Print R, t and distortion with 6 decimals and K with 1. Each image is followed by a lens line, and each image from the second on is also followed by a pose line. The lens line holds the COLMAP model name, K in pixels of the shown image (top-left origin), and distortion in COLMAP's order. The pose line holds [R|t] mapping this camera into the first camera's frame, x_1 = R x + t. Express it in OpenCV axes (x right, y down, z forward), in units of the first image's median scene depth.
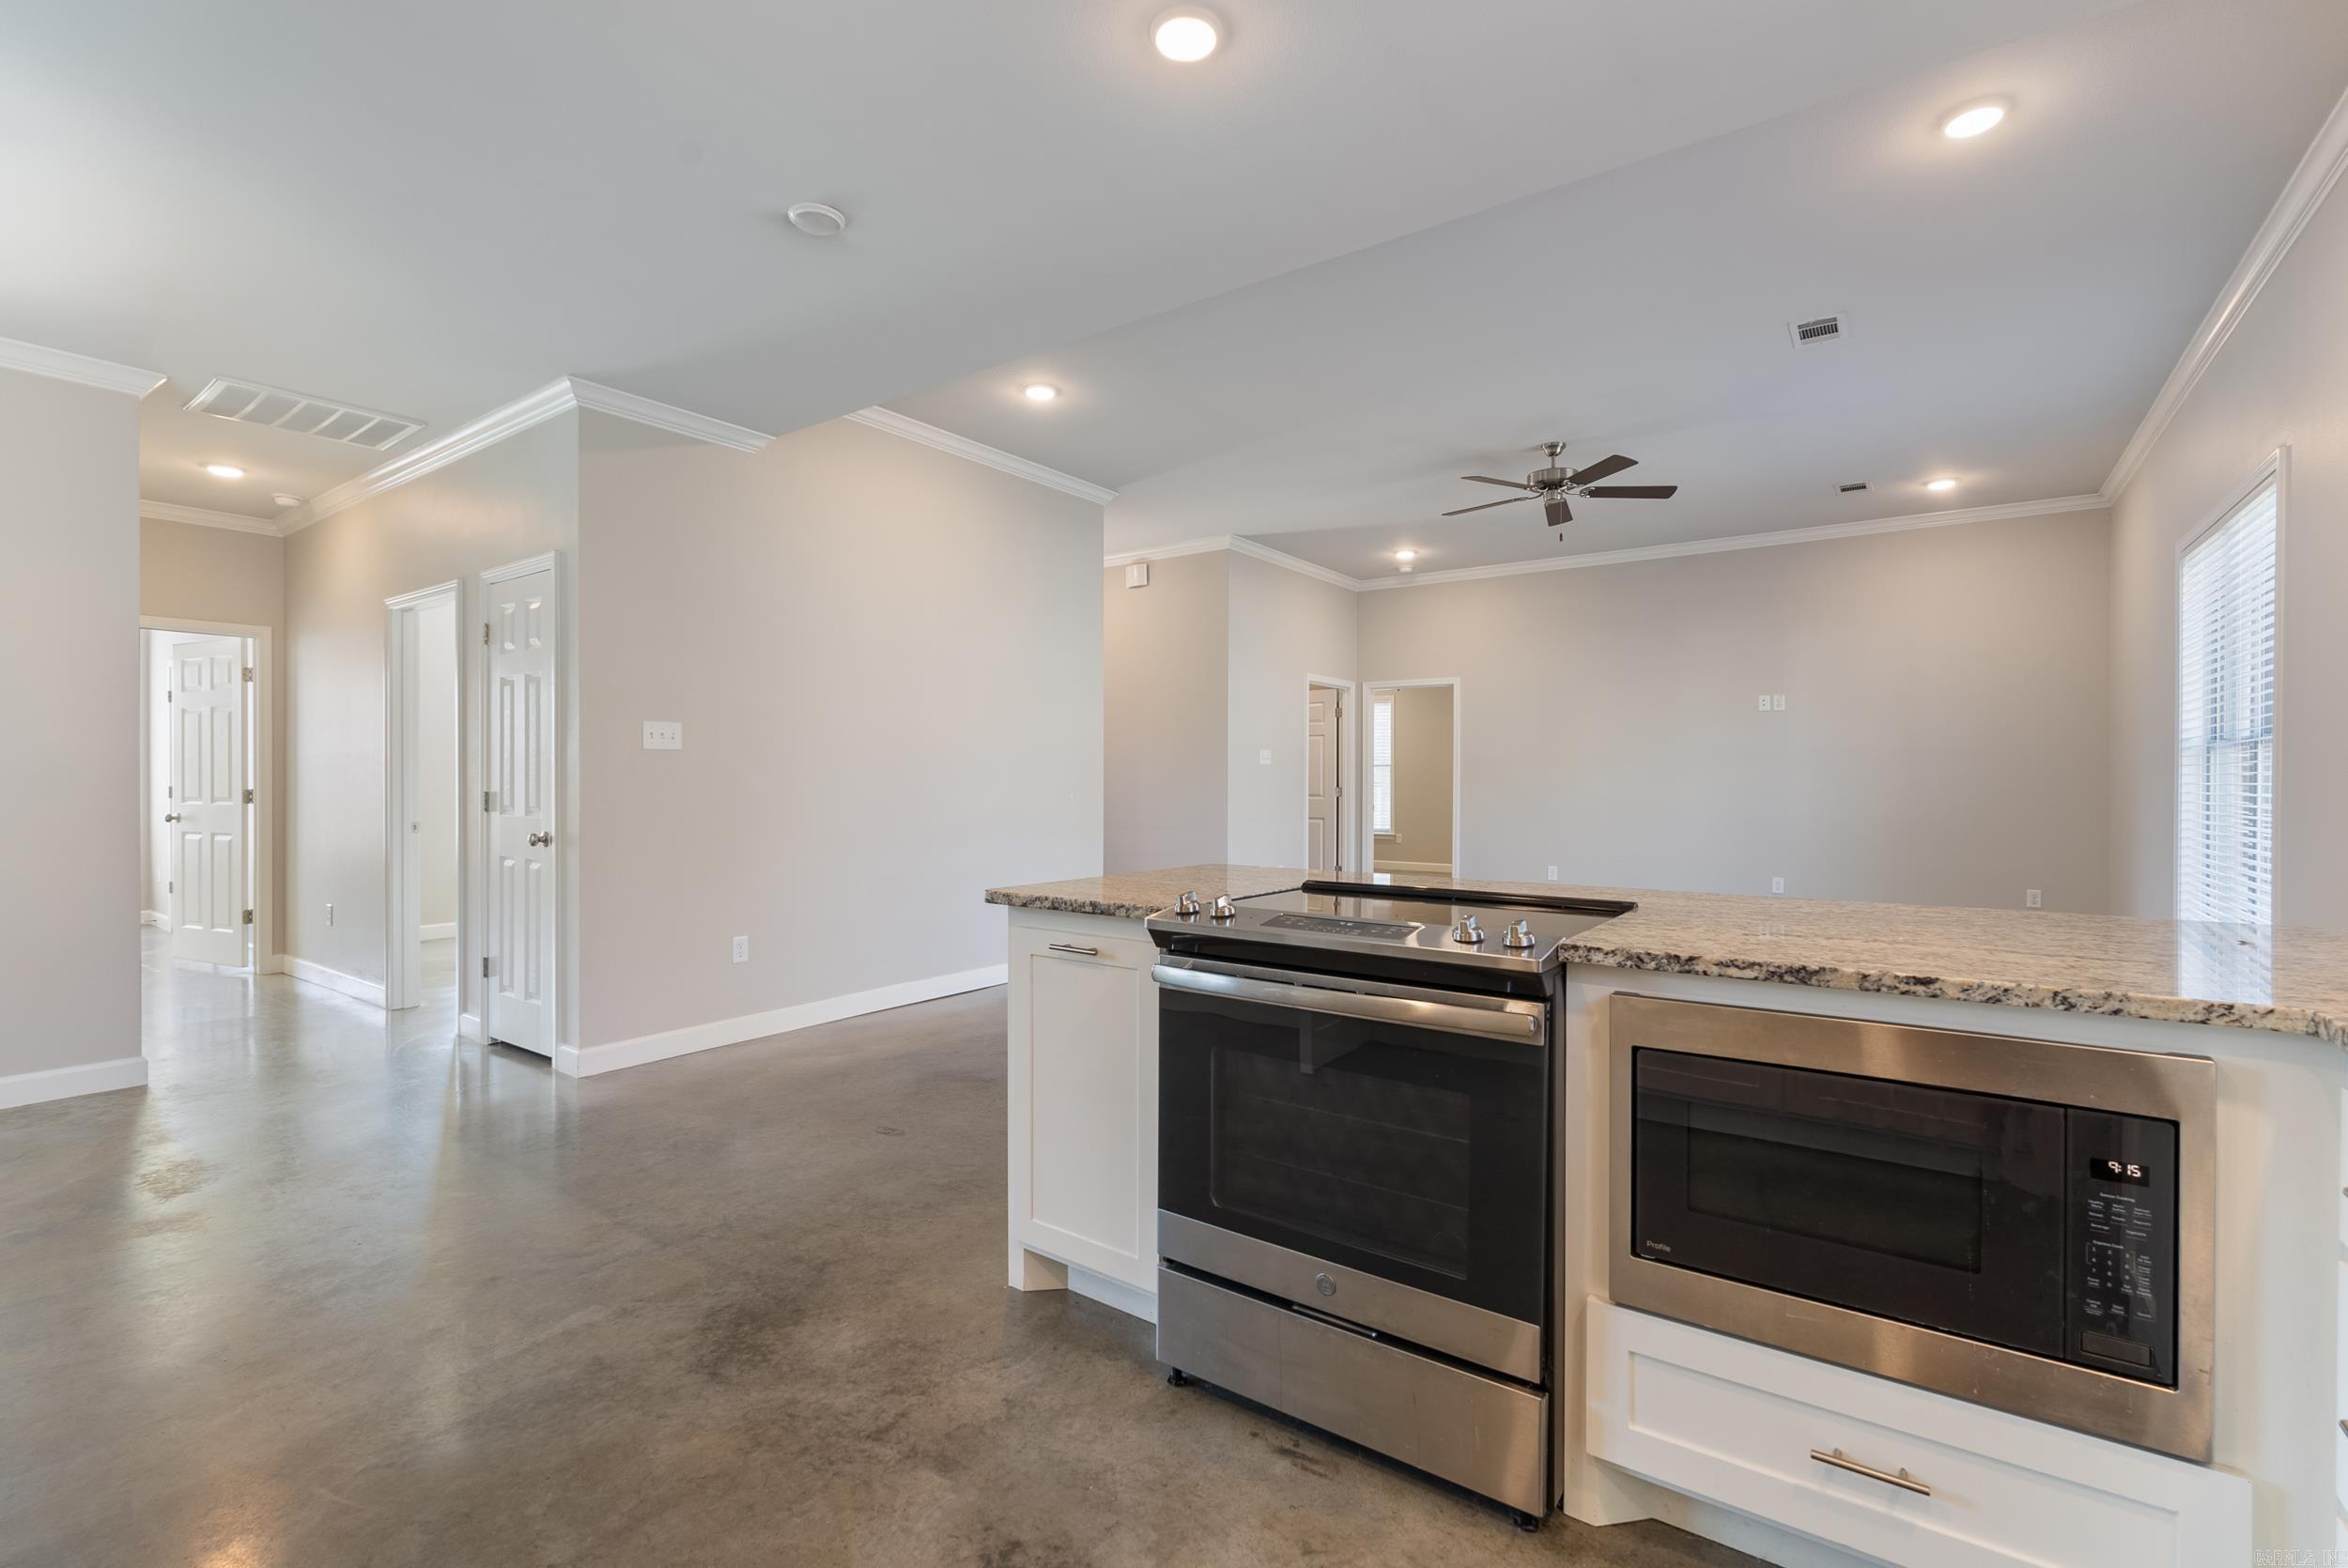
lens RADIAL K [[1036.5, 0, 1178.0], [0, 1036.5, 788.4], [0, 0, 1]] dist [-0.003411, -0.000187]
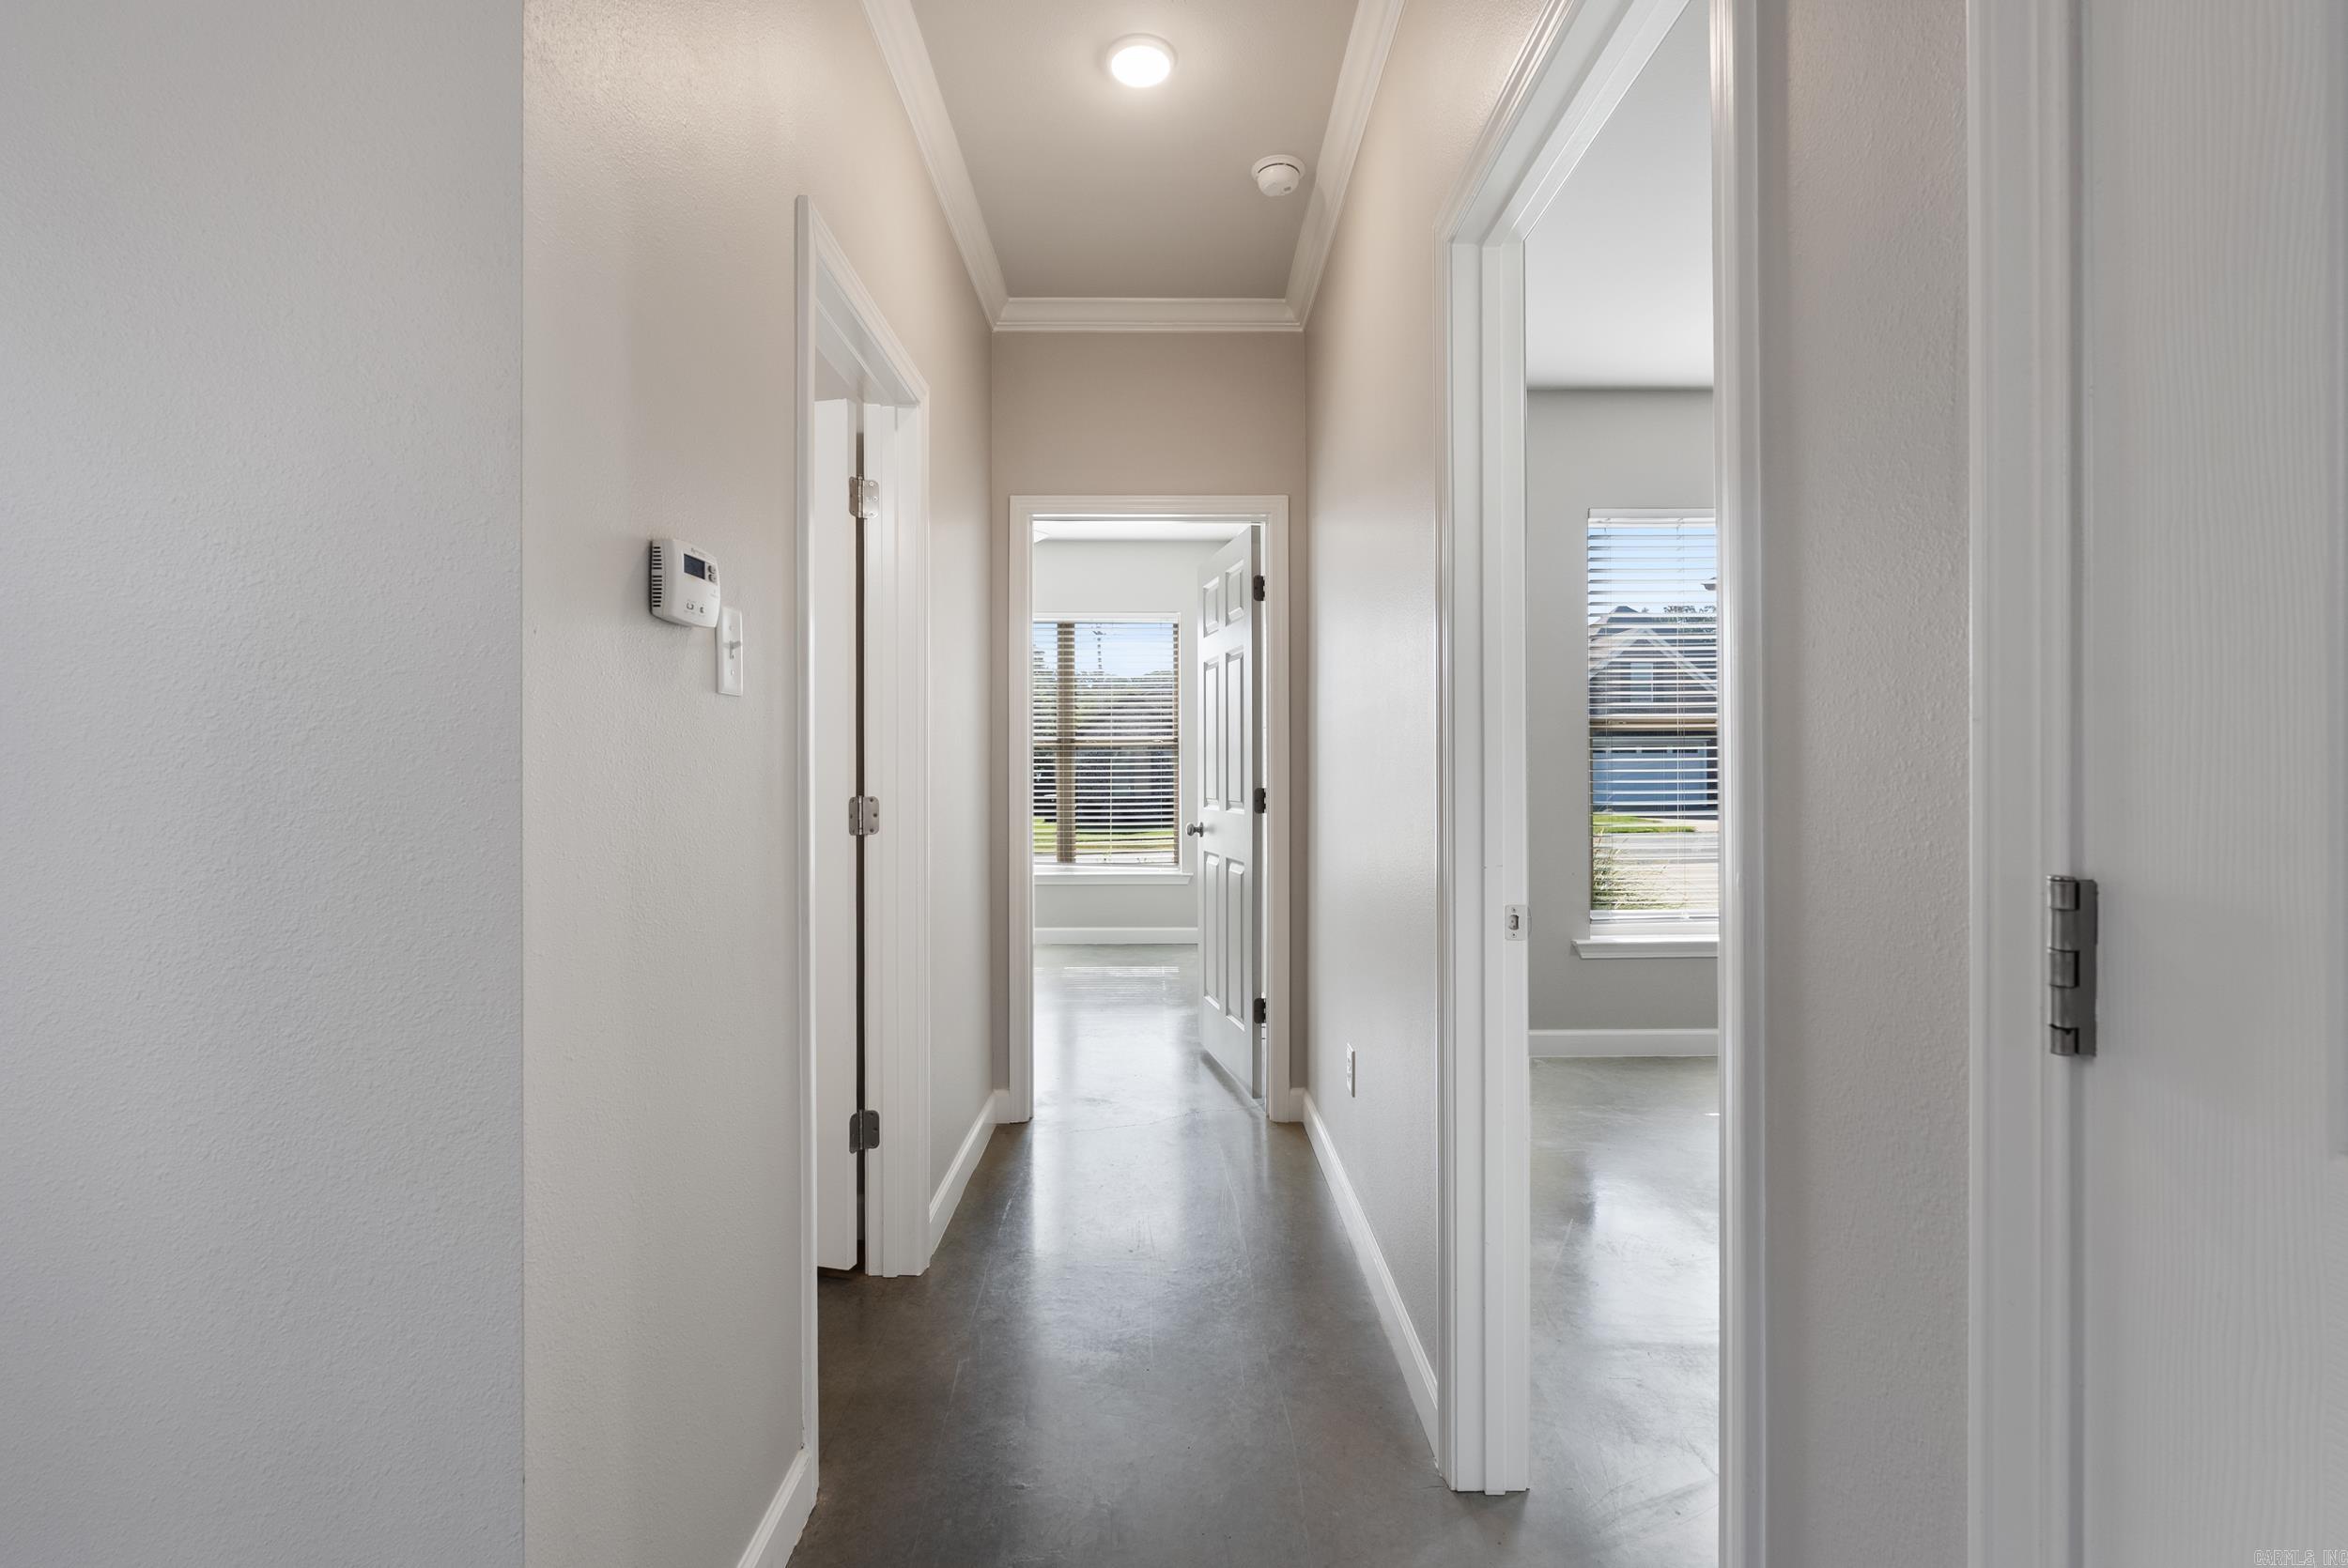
lens RADIAL K [[1044.5, 0, 1174.5], [0, 1044.5, 763.0], [0, 0, 1]] dist [-0.001950, -0.000072]
pose [[0.589481, -0.007806, -0.807745, -0.462753], [-0.002497, 0.999931, -0.011485, -0.006150], [0.807778, 0.008788, 0.589421, 0.624116]]
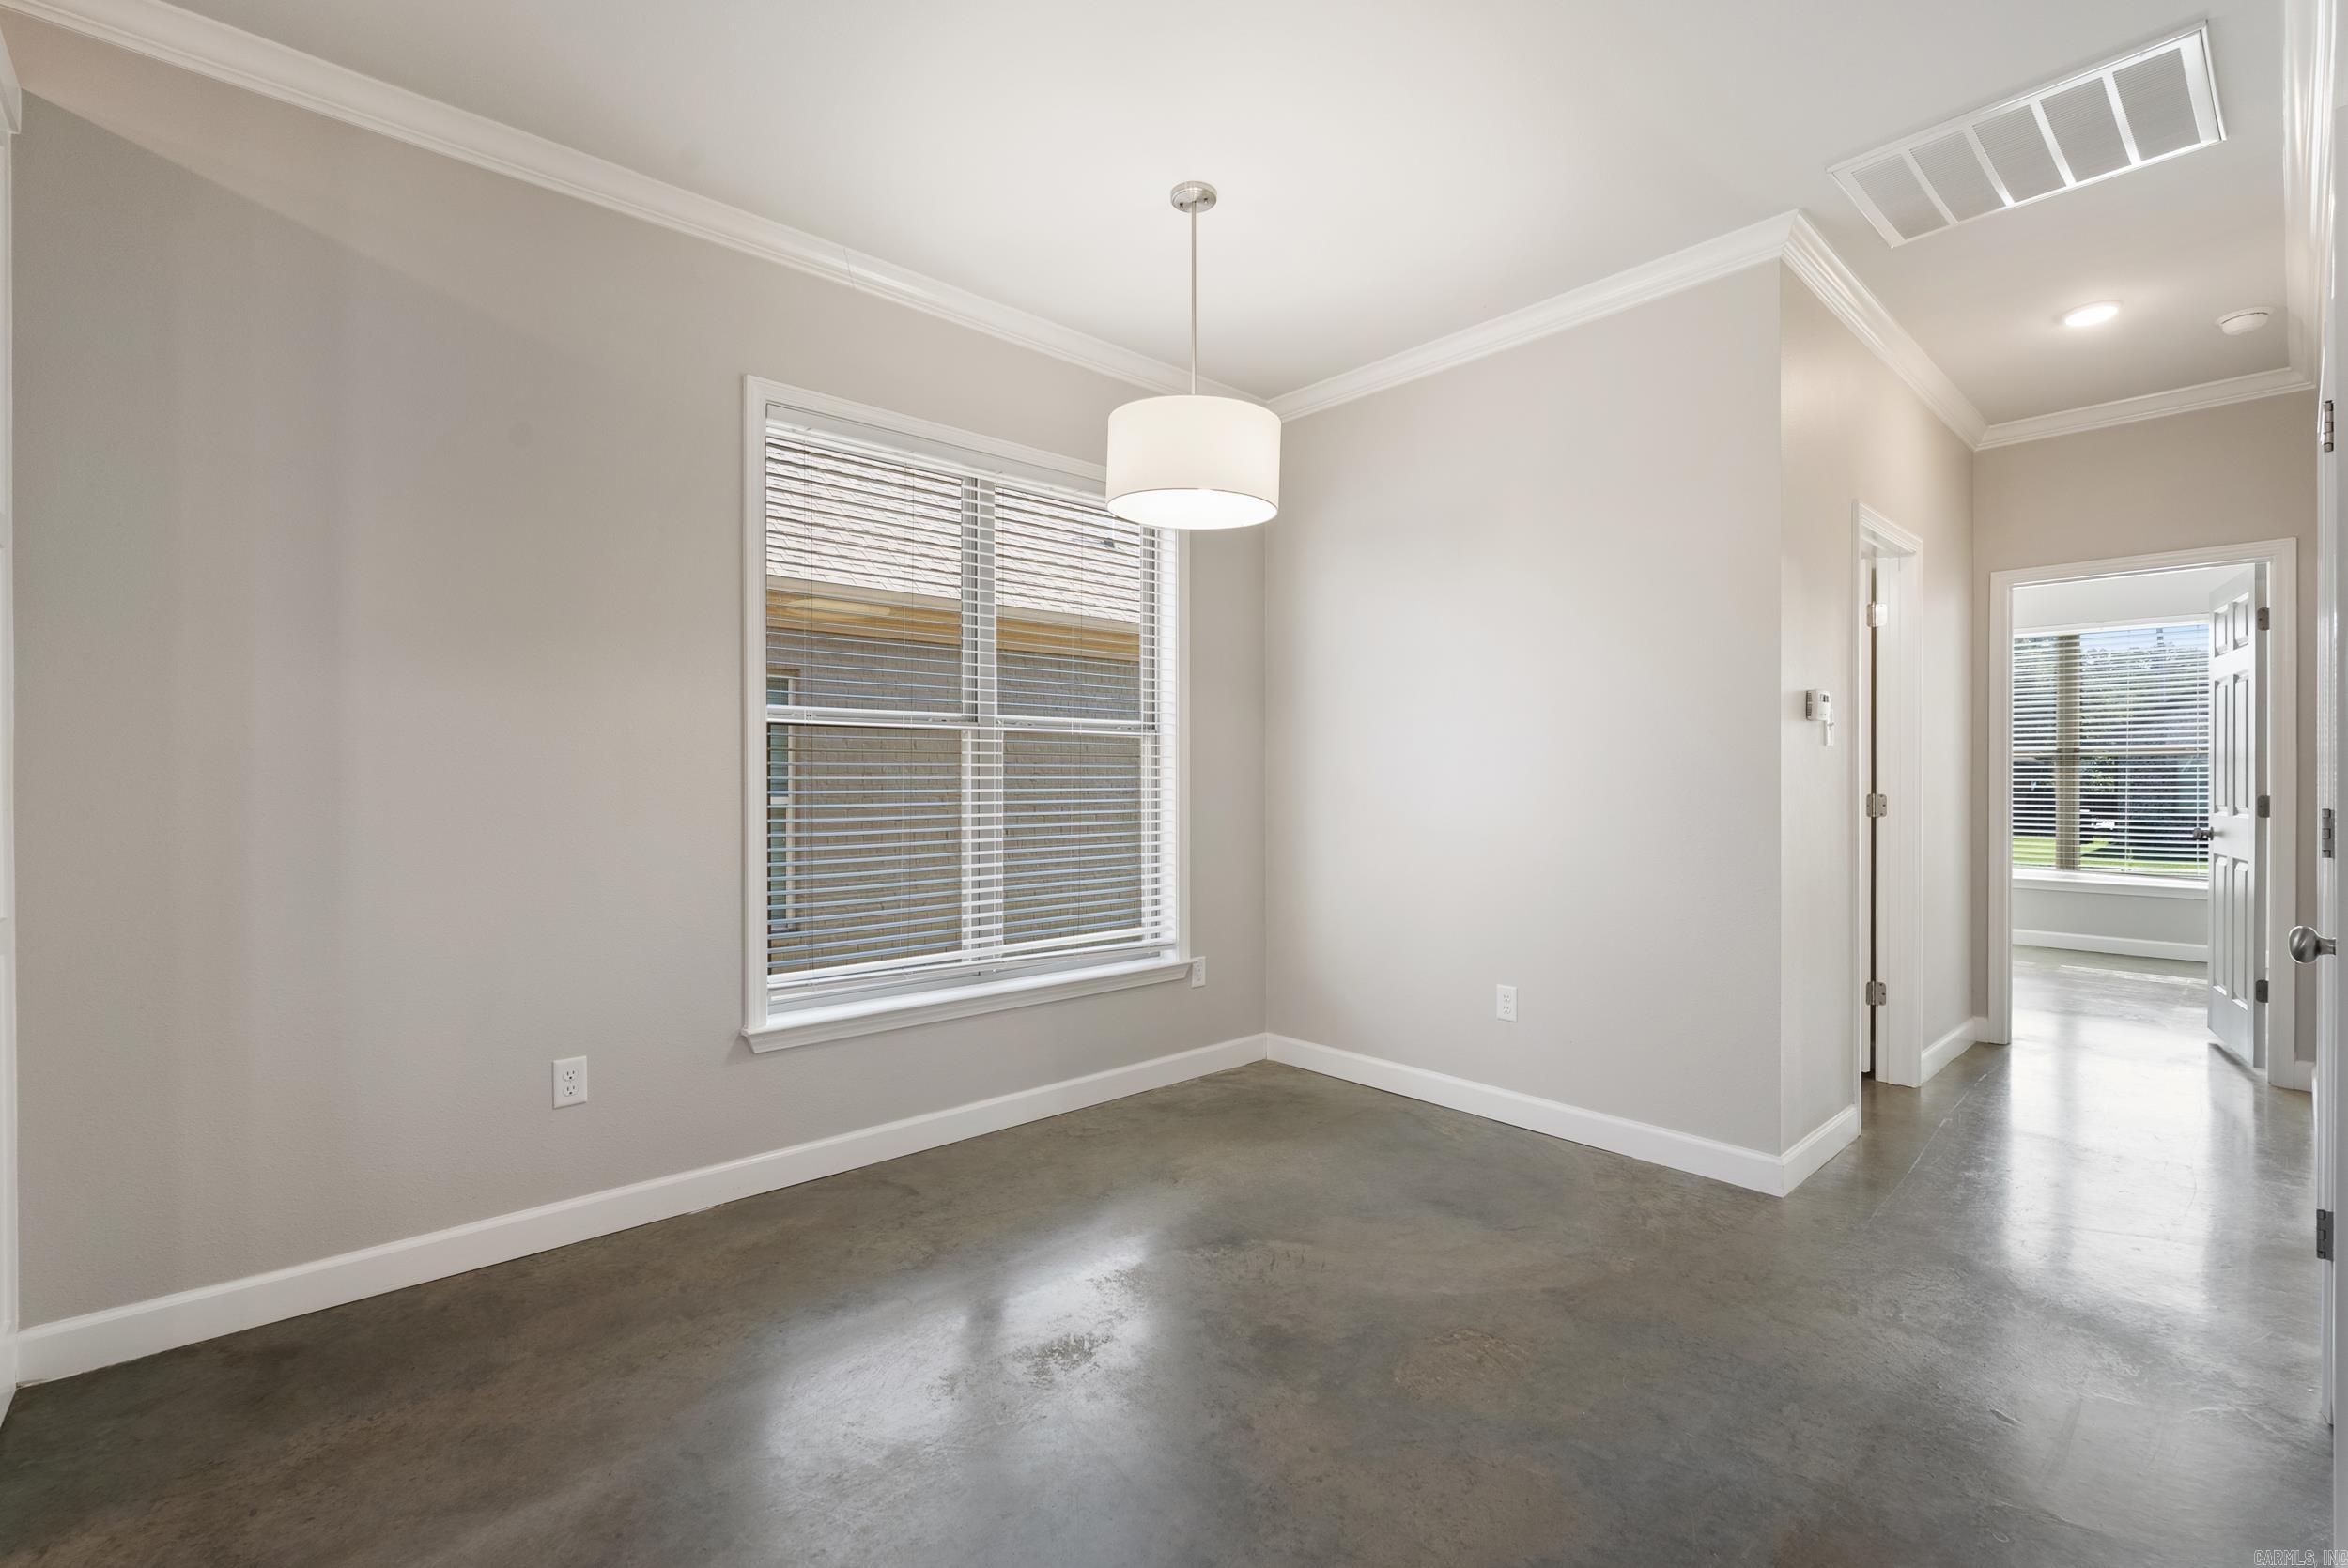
lens RADIAL K [[1022.6, 0, 1187.7], [0, 1022.6, 781.0], [0, 0, 1]] dist [-0.003065, -0.000369]
pose [[-0.203804, 0.000030, -0.979012, -0.133827], [-0.008000, 0.999967, 0.001696, -0.003595], [0.978979, 0.008178, -0.203797, 0.469417]]
